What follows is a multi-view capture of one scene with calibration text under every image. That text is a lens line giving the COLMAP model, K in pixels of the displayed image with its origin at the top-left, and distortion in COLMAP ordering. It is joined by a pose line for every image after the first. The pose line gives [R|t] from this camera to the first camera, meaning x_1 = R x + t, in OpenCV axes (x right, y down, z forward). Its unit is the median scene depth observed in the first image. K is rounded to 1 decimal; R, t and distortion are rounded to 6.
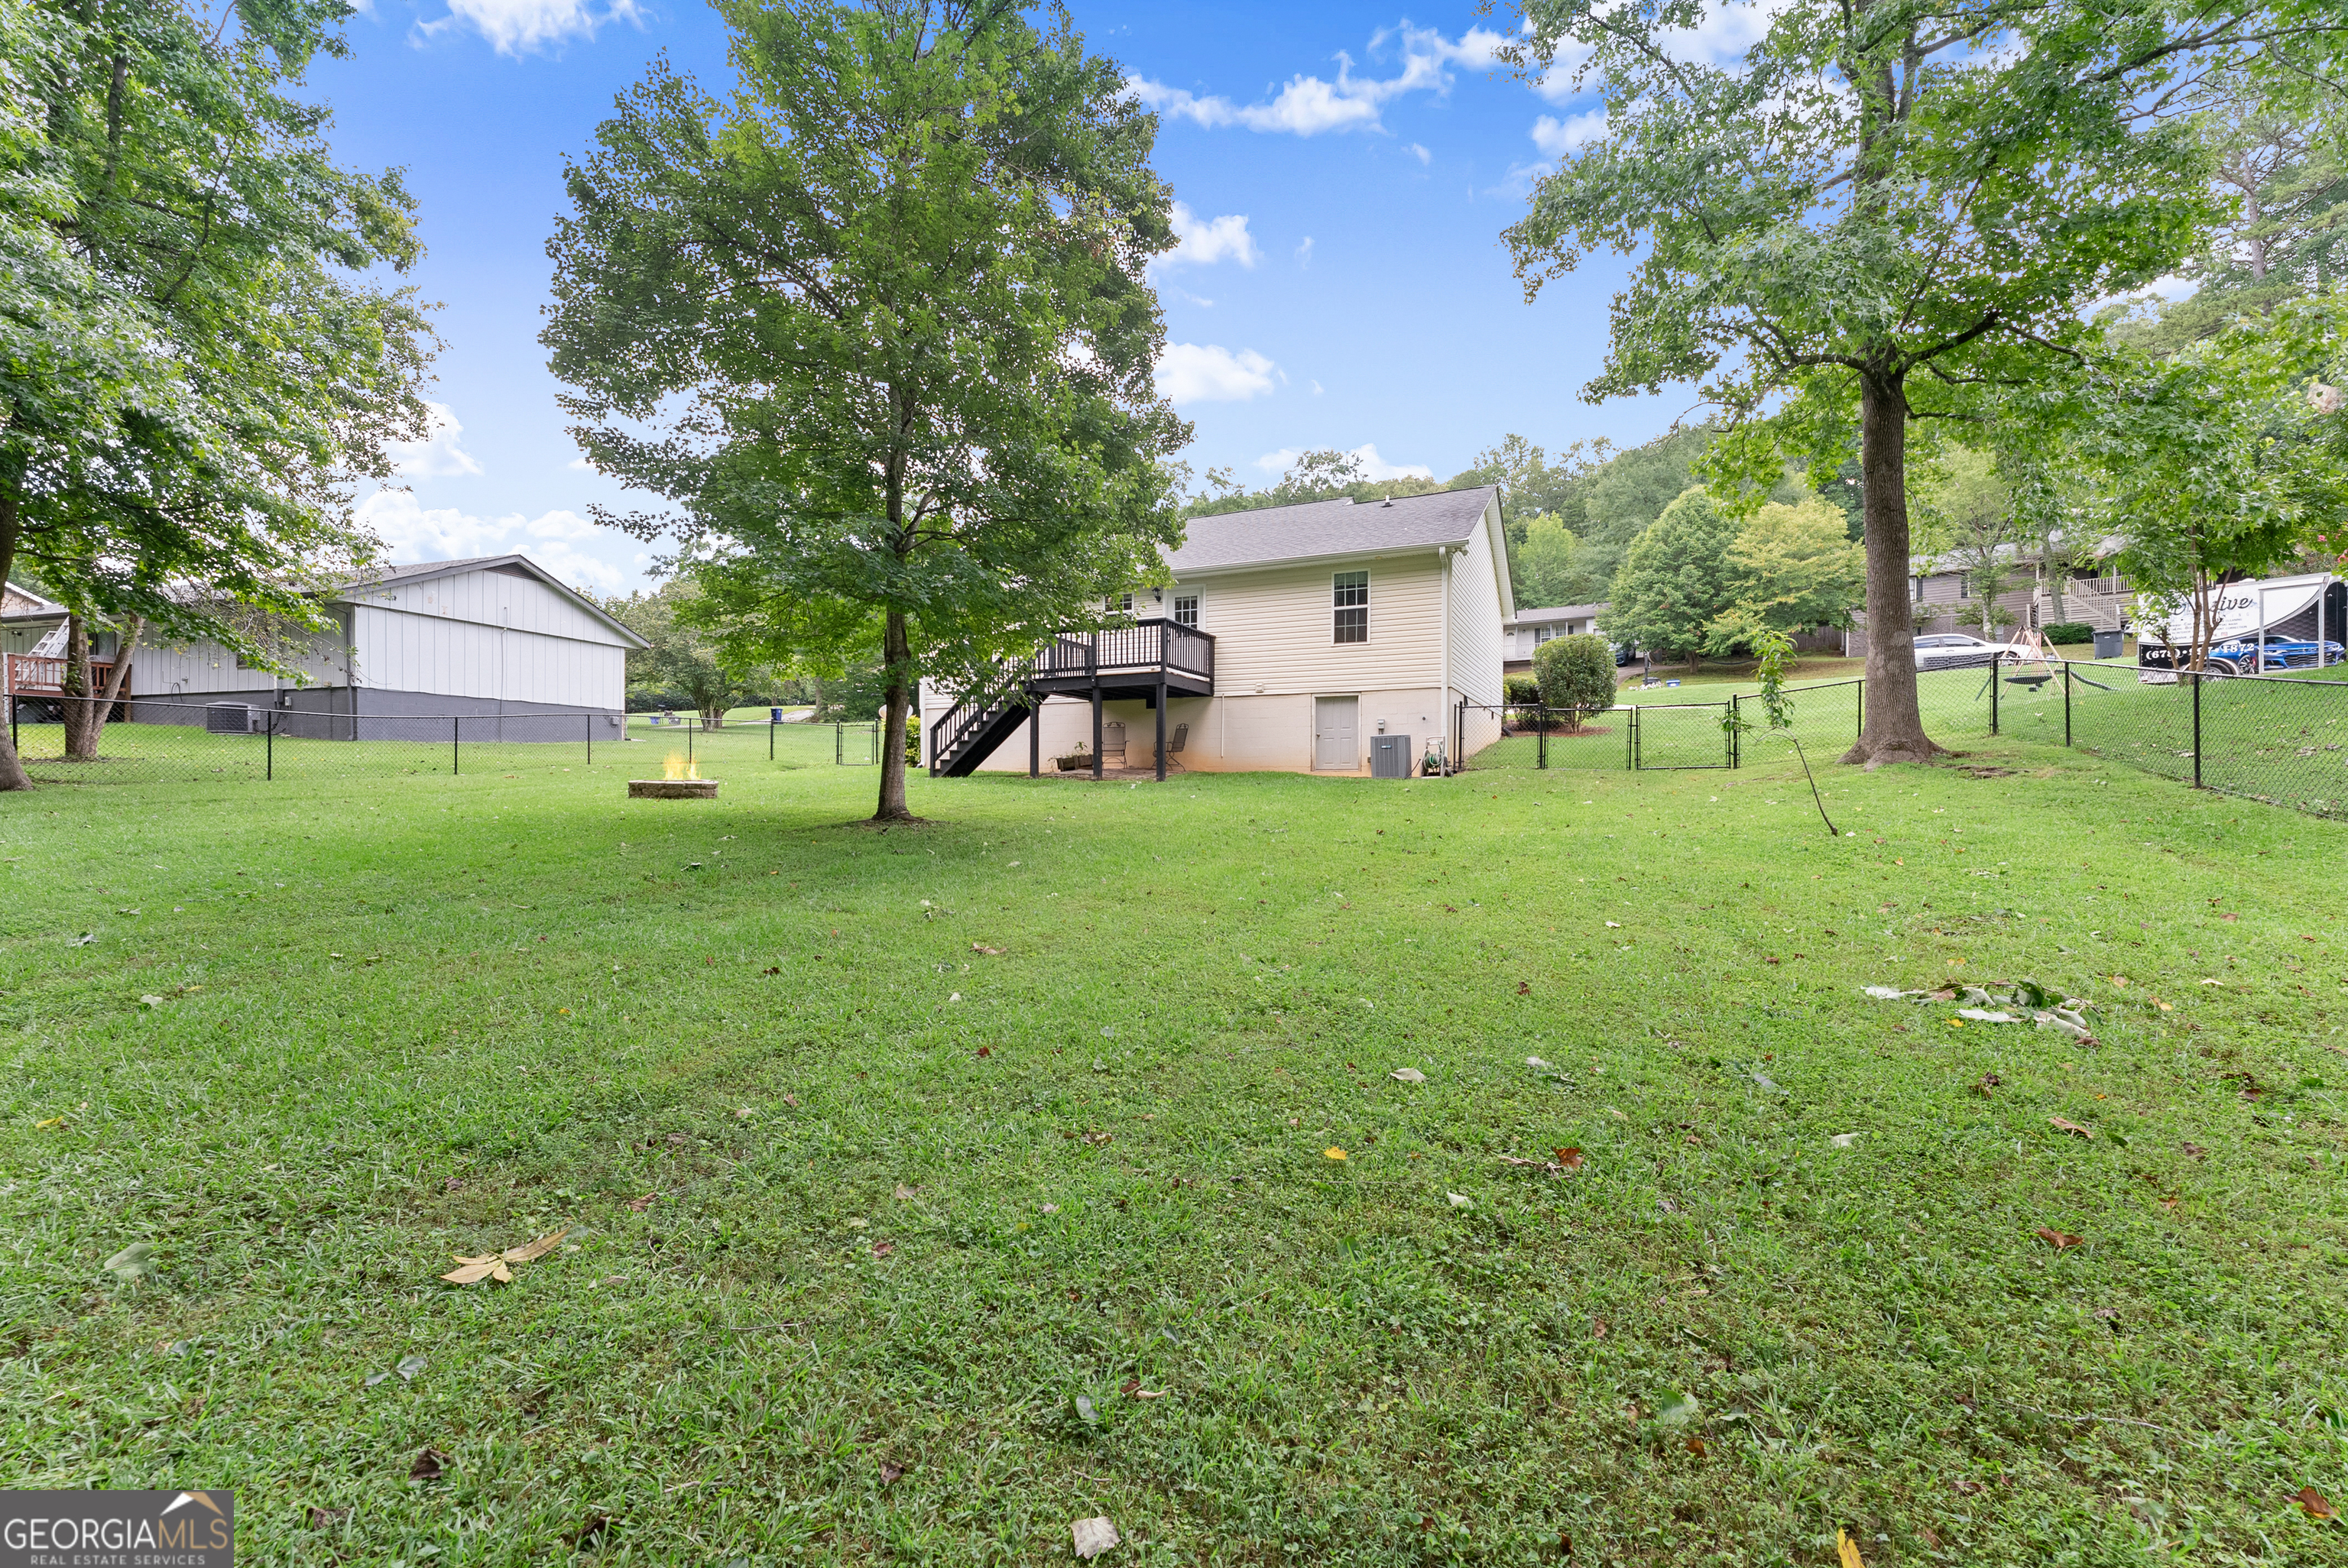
lens RADIAL K [[948.3, 0, 1176.4], [0, 948.3, 778.5], [0, 0, 1]] dist [0.002784, 0.000035]
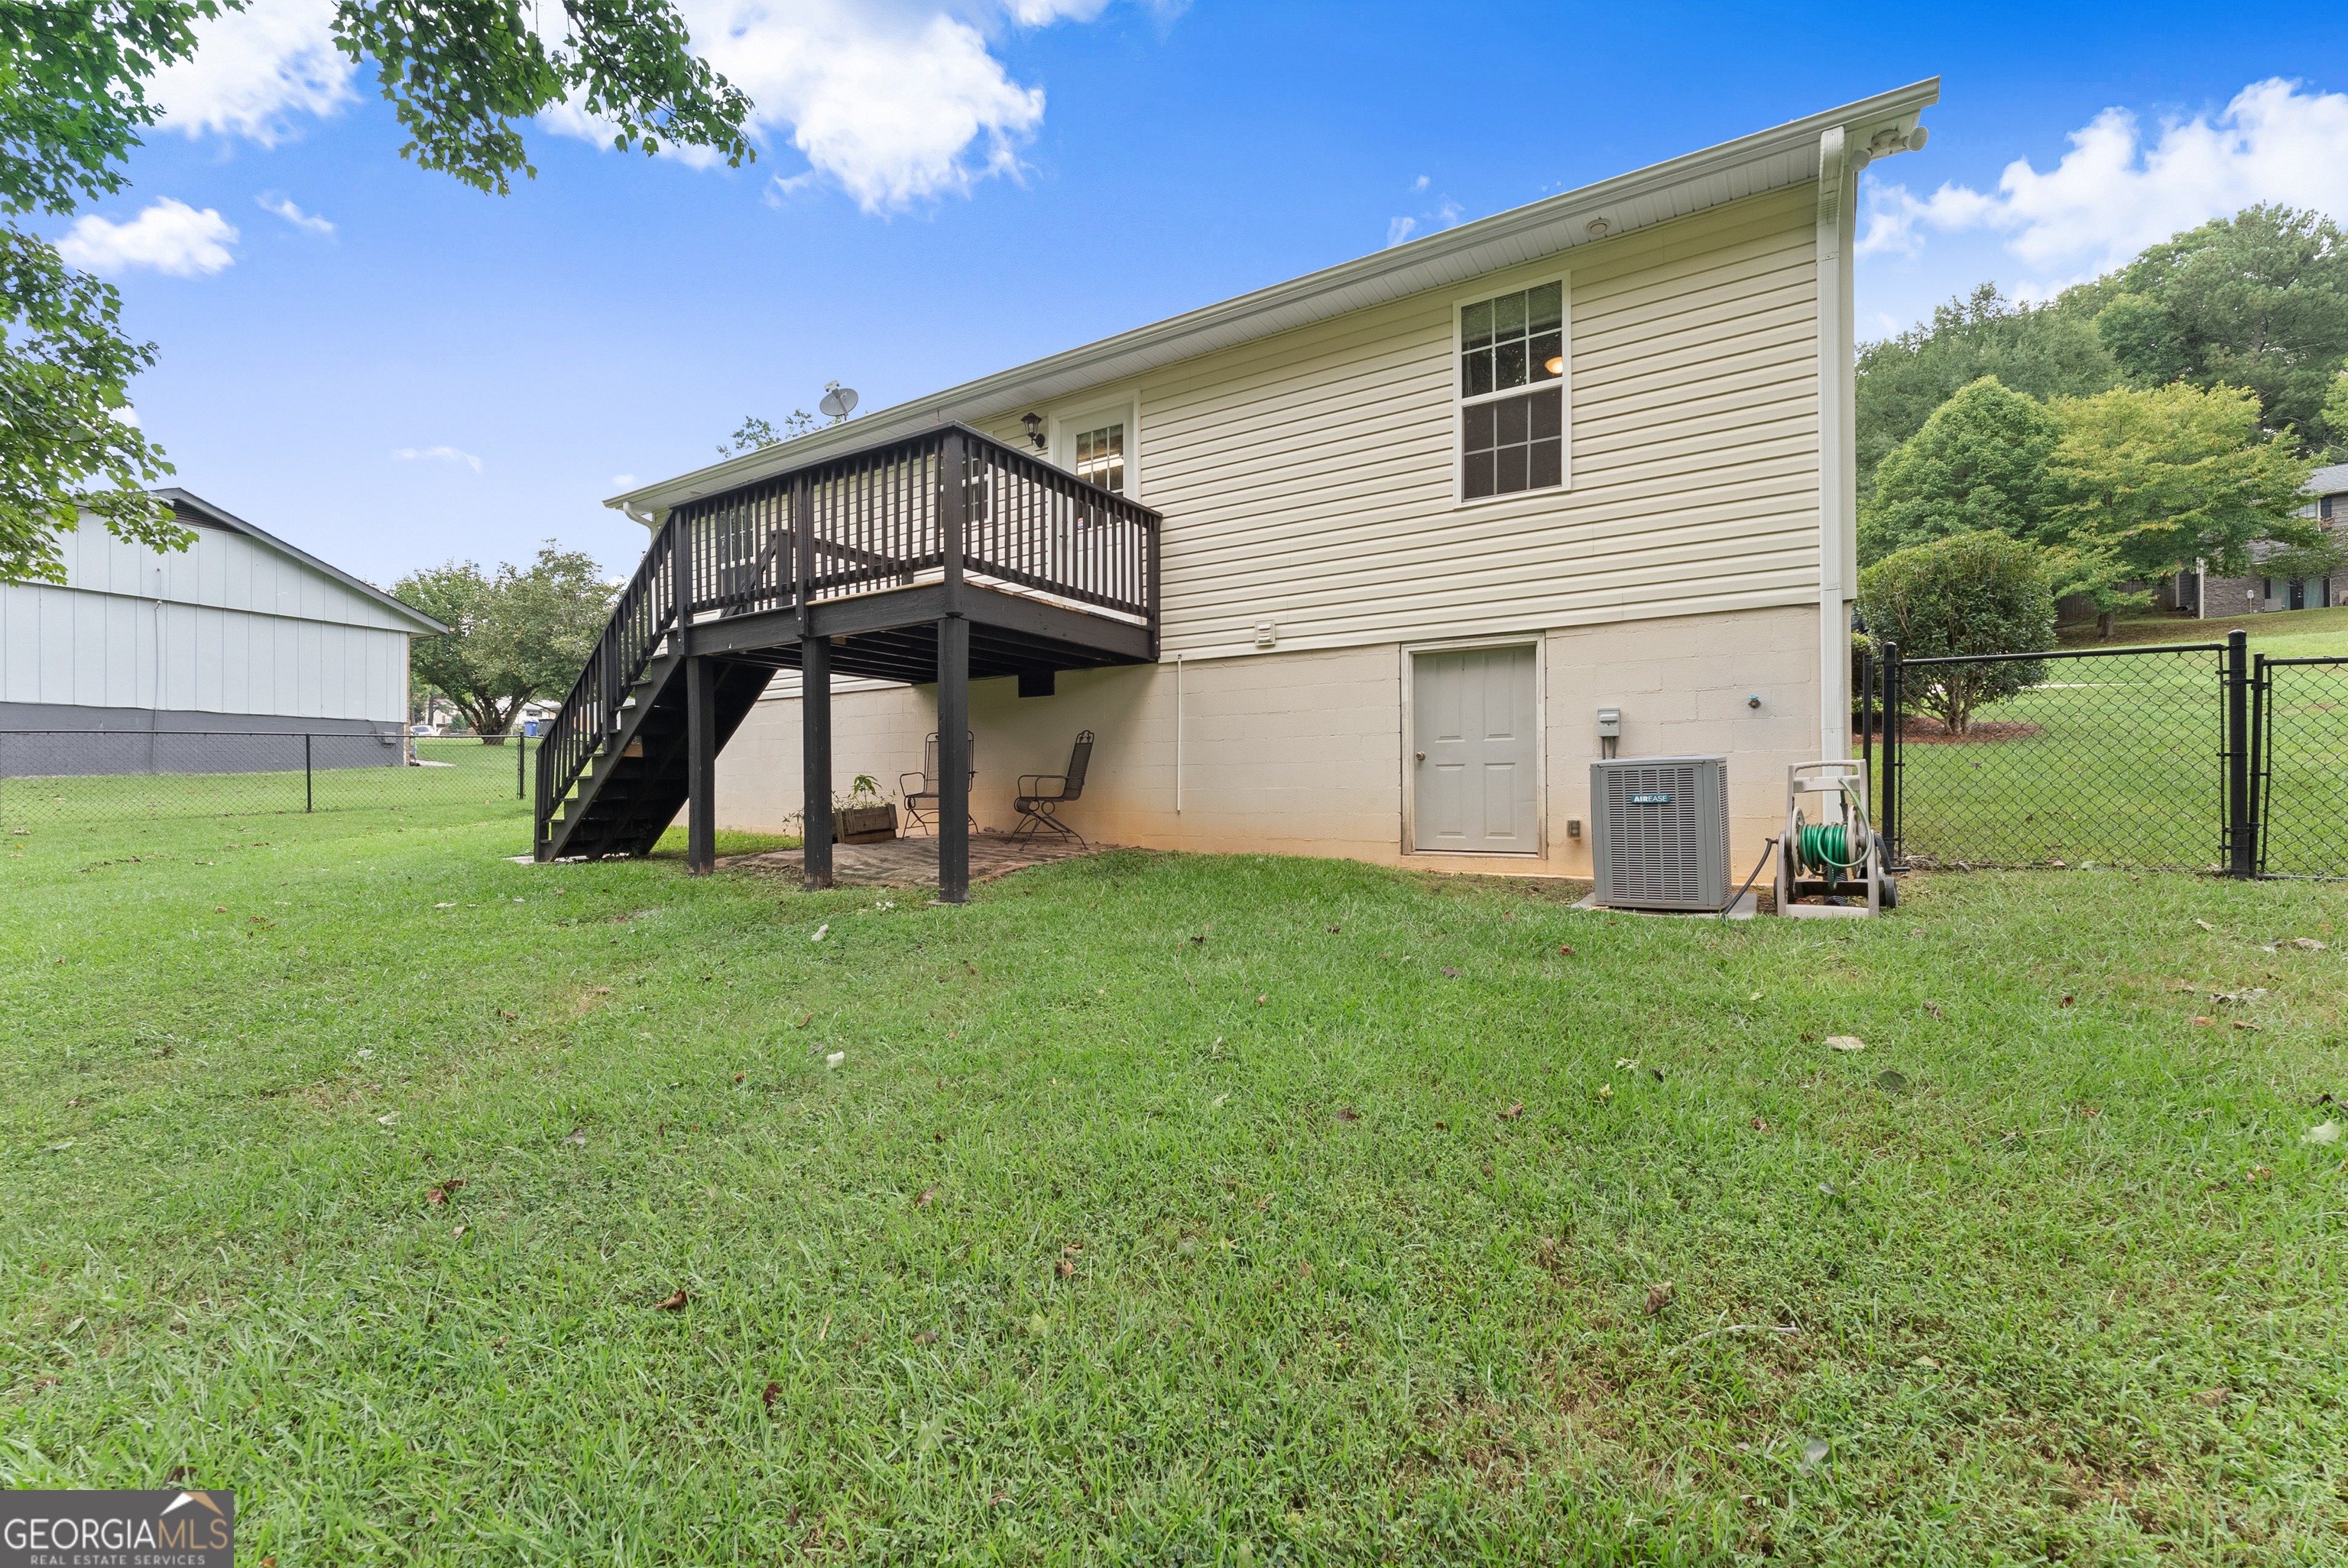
lens RADIAL K [[948.3, 0, 1174.6], [0, 948.3, 787.8], [0, 0, 1]] dist [0.002784, 0.000035]
pose [[0.992708, -0.009011, -0.120205, 0.094397], [0.009460, 0.999950, 0.003164, -0.033799], [0.120171, -0.004279, 0.992744, 0.593235]]
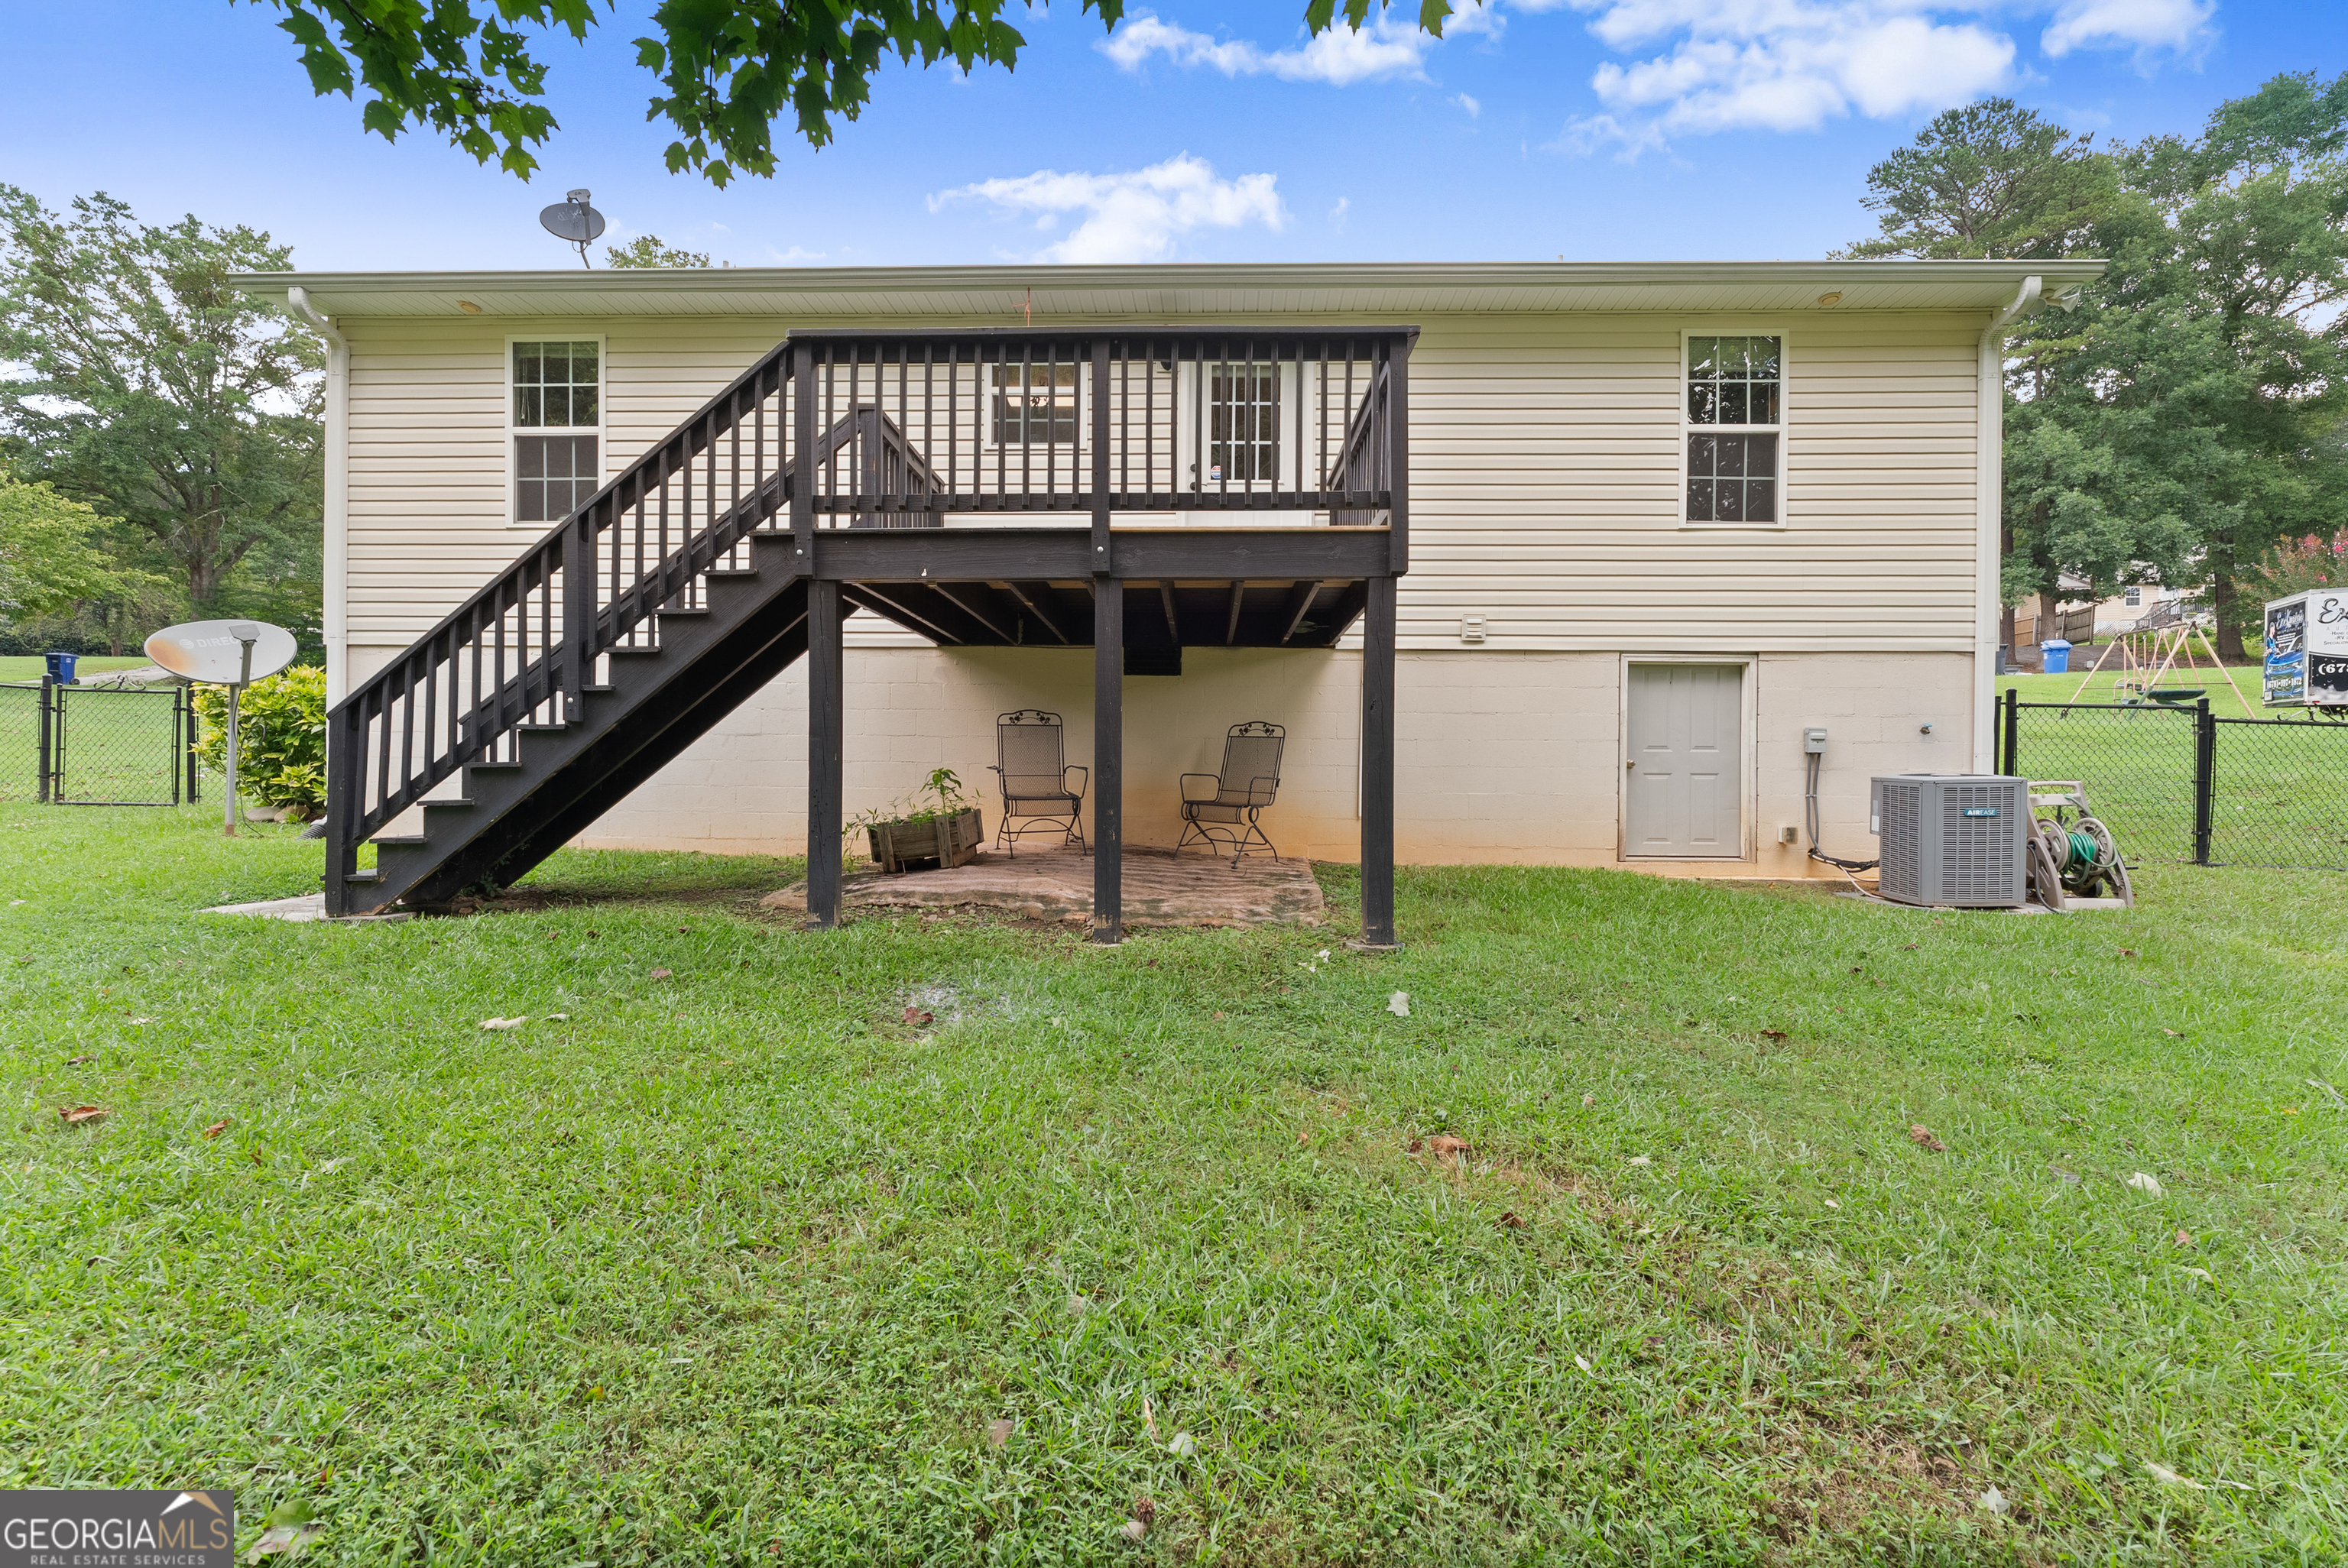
lens RADIAL K [[948.3, 0, 1177.2], [0, 948.3, 773.8], [0, 0, 1]] dist [0.002784, 0.000035]
pose [[0.917887, 0.007575, 0.396770, -0.156652], [-0.009933, 0.999943, 0.003890, -0.039612], [-0.396718, -0.007512, 0.917910, 0.691153]]
